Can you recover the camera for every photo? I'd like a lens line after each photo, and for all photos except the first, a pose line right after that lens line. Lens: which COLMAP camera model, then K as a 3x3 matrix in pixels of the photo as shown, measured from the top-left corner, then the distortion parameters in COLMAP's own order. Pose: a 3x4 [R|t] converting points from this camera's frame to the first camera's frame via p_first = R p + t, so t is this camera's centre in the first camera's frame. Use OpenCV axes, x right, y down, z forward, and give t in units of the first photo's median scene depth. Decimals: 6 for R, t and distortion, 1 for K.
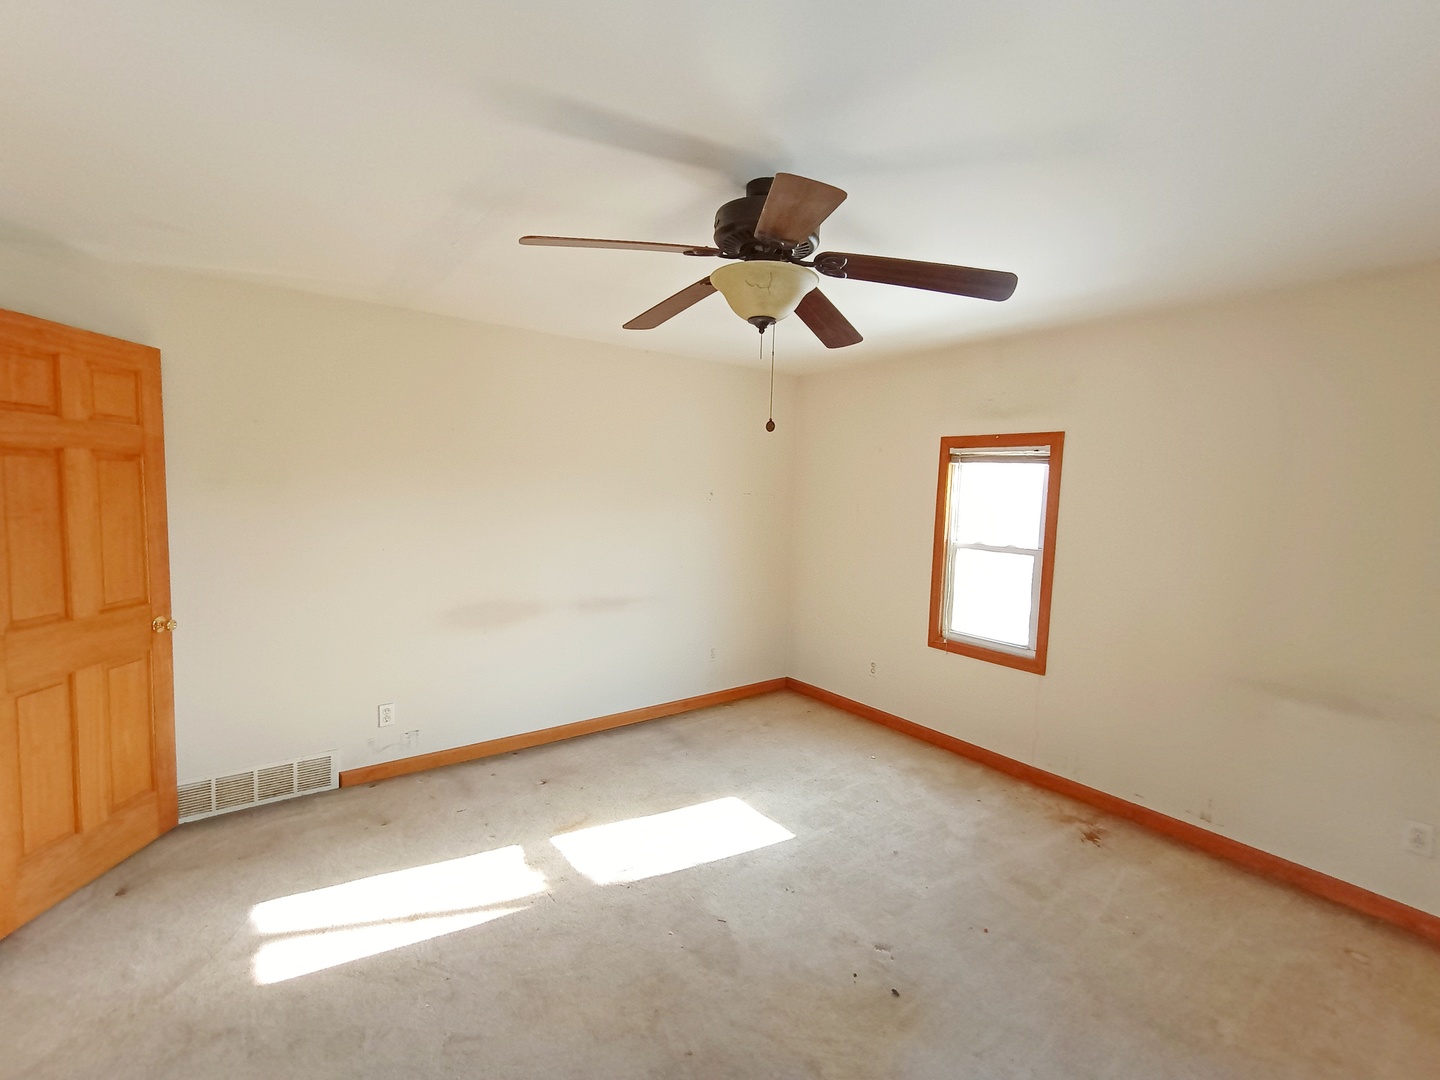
lens RADIAL K [[641.8, 0, 720.0], [0, 641.8, 540.0], [0, 0, 1]] dist [0.000917, 0.000108]
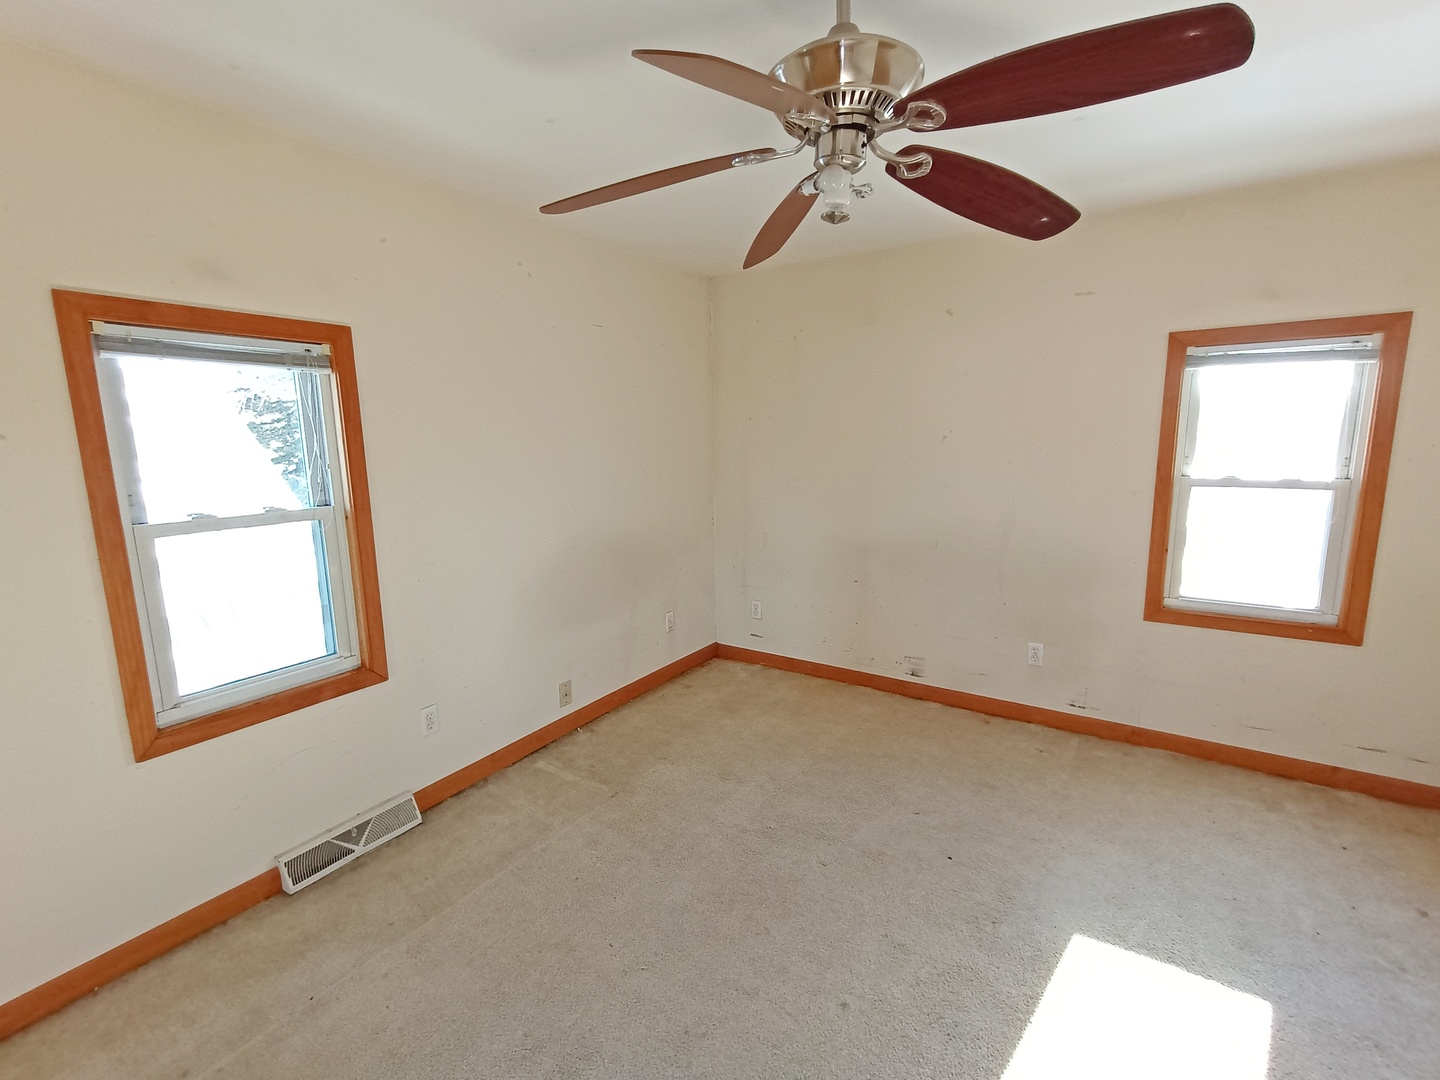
lens RADIAL K [[641.8, 0, 720.0], [0, 641.8, 540.0], [0, 0, 1]] dist [0.000917, 0.000108]
pose [[0.946104, -0.110149, 0.304556, -0.382231], [0.082015, 0.991220, 0.103716, -0.048198], [-0.313306, -0.073148, 0.946831, 0.479139]]
